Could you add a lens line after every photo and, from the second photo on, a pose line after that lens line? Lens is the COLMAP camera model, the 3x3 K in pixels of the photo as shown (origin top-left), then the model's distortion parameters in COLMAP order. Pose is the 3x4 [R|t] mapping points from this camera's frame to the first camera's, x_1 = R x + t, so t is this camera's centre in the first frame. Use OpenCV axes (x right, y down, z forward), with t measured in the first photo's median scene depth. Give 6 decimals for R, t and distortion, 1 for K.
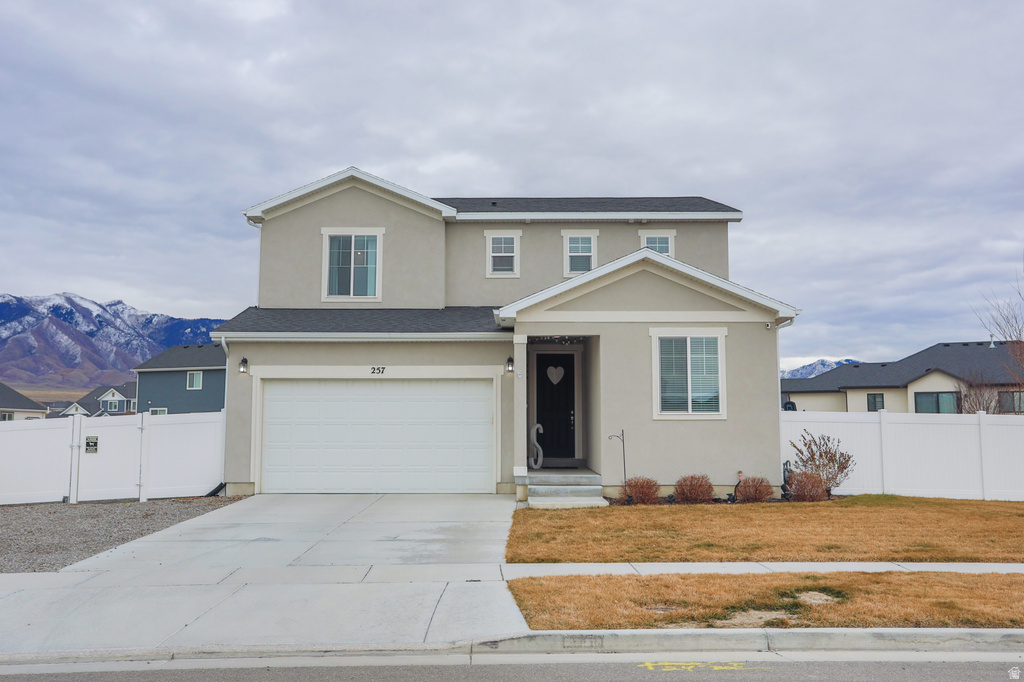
lens RADIAL K [[946.2, 0, 512.0], [0, 946.2, 341.0], [0, 0, 1]] dist [-0.011003, 0.078517]
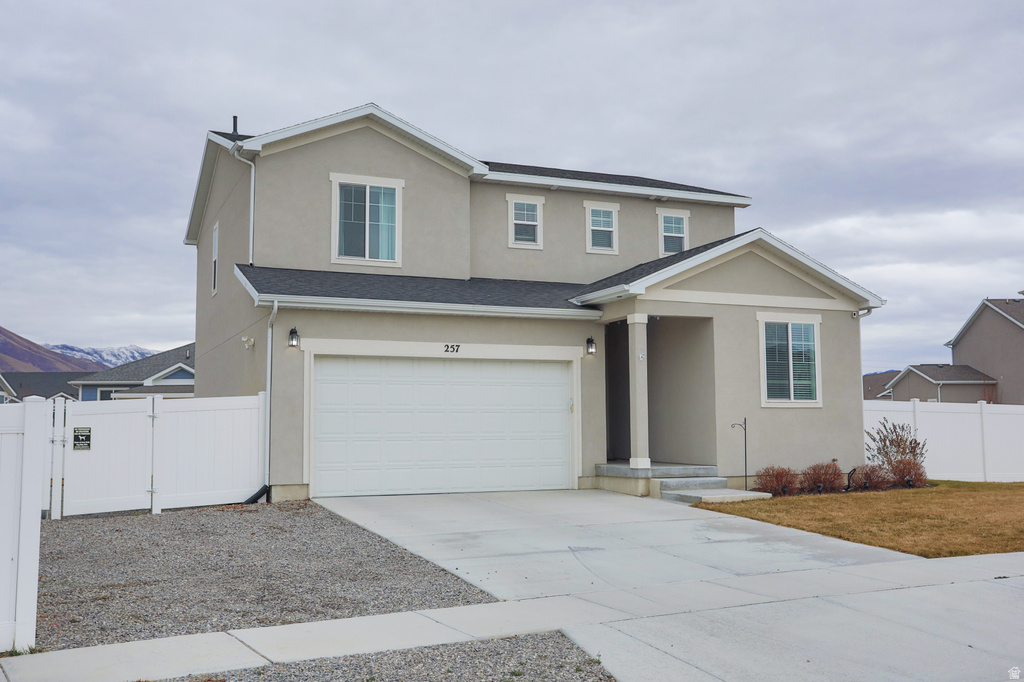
lens RADIAL K [[1013.9, 0, 512.0], [0, 1013.9, 341.0], [0, 0, 1]] dist [0.005660, 0.014190]
pose [[0.914254, 0.030451, 0.403996, -0.460236], [-0.036057, 0.999330, 0.006273, 0.016737], [-0.403534, -0.020302, 0.914739, 0.145903]]
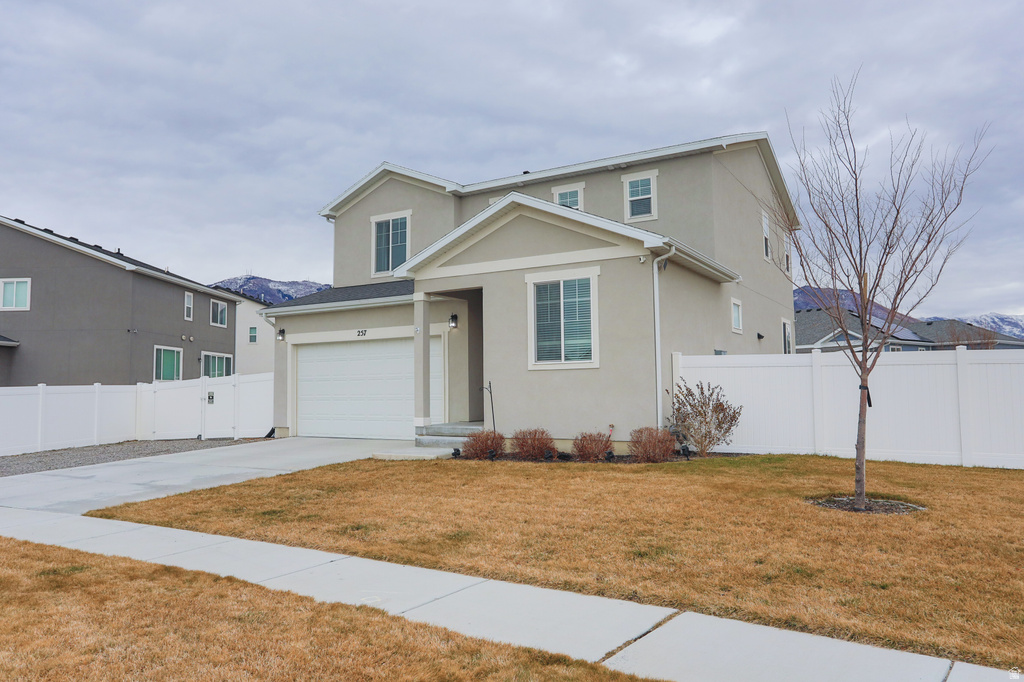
lens RADIAL K [[721.6, 0, 512.0], [0, 721.6, 341.0], [0, 0, 1]] dist [-0.050973, 0.055297]
pose [[0.857433, -0.046018, -0.512534, 0.467157], [0.066349, 0.997566, 0.021431, 0.034007], [0.510300, -0.052382, 0.858400, 0.336683]]
